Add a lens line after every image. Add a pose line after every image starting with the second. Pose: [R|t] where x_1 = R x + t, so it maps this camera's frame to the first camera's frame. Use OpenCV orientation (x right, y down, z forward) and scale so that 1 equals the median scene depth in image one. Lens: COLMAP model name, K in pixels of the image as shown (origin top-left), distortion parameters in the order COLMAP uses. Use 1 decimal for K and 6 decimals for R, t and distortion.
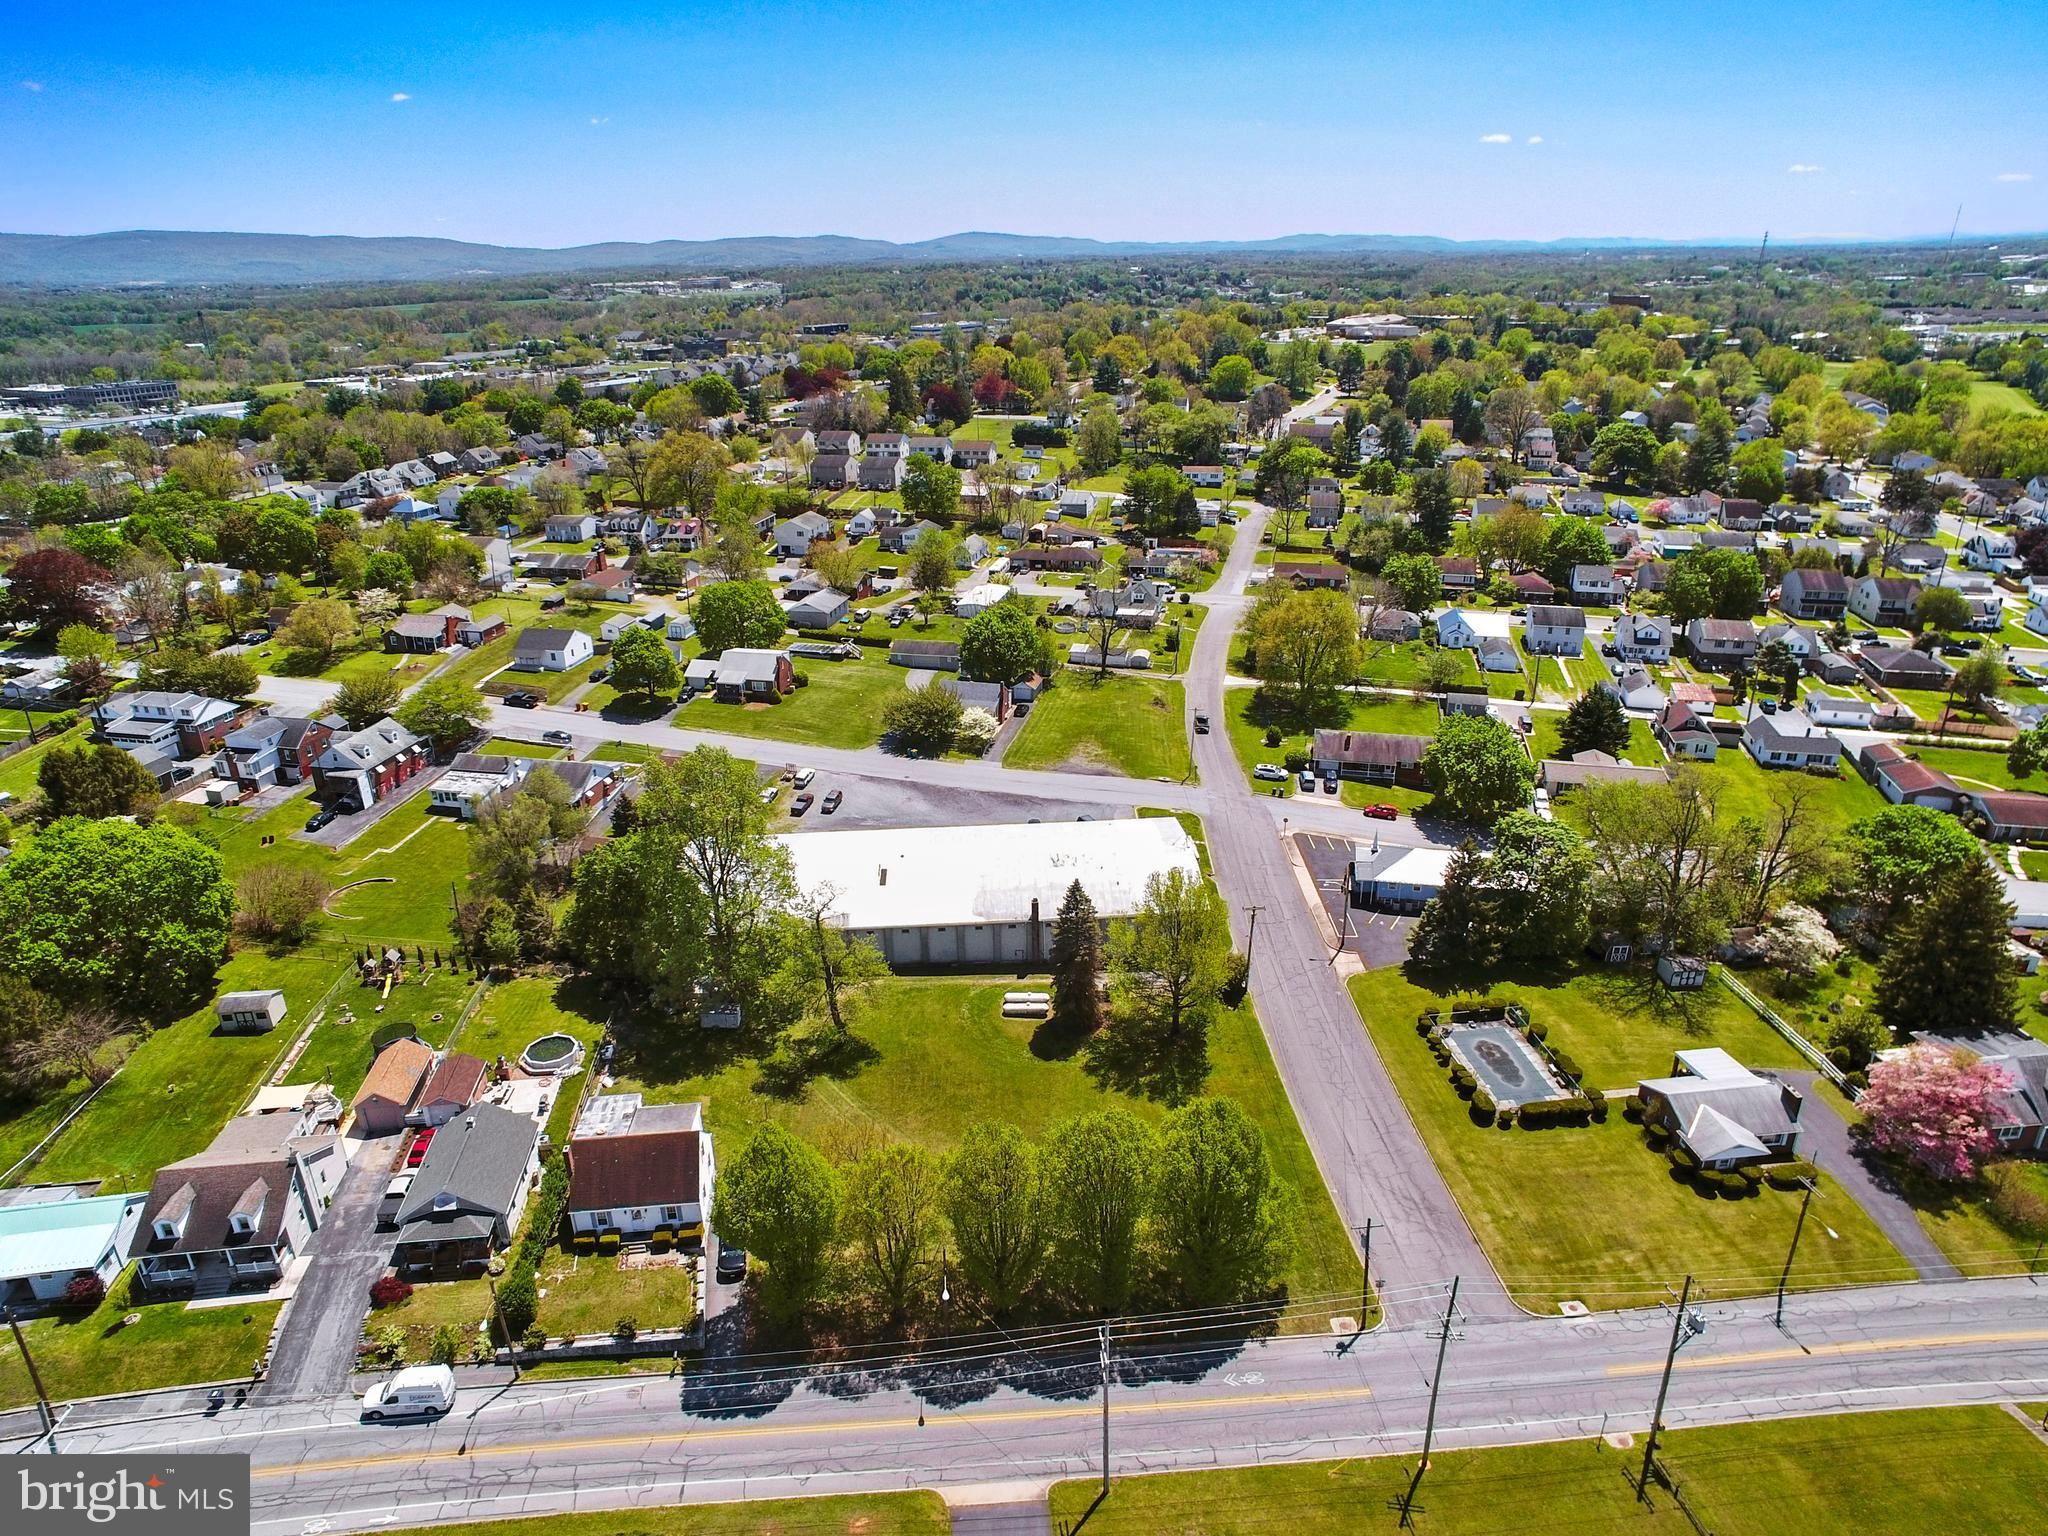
lens RADIAL K [[1265.6, 0, 1024.0], [0, 1265.6, 768.0], [0, 0, 1]] dist [-0.077422, 0.049721]
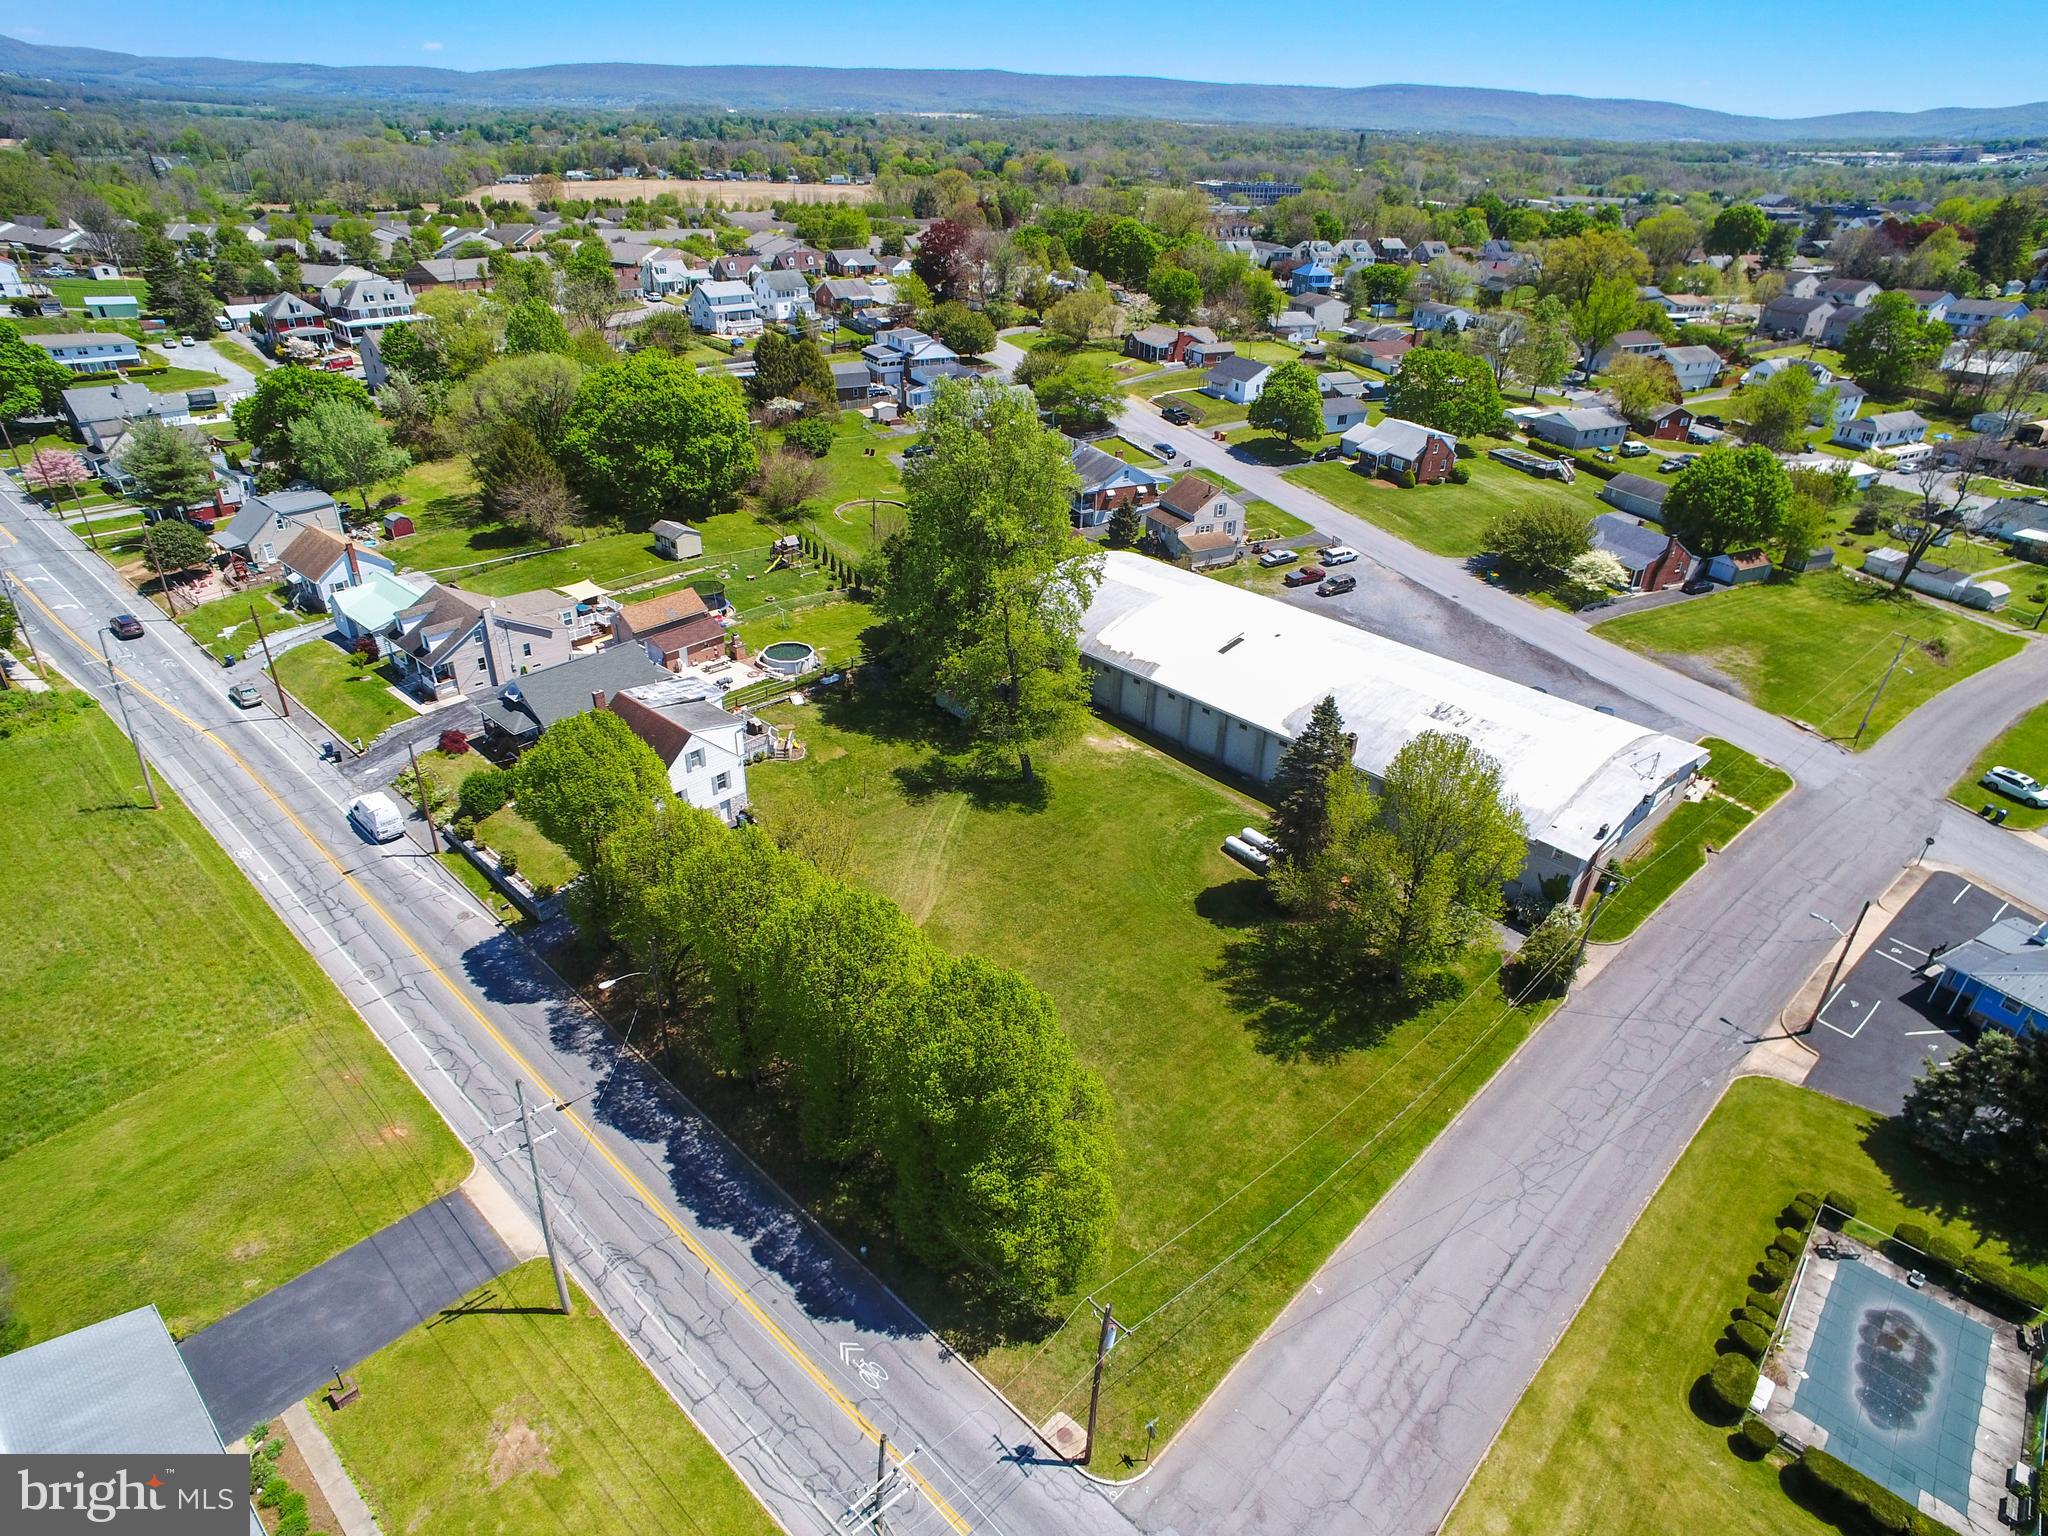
lens RADIAL K [[1197.6, 0, 1022.4], [0, 1197.6, 765.8], [0, 0, 1]] dist [-0.091039, 0.079269]
pose [[0.656063, 0.398541, -0.640895, 0.243631], [-0.323982, 0.915695, 0.237776, 0.015765], [0.681628, 0.051642, 0.729874, 0.289054]]
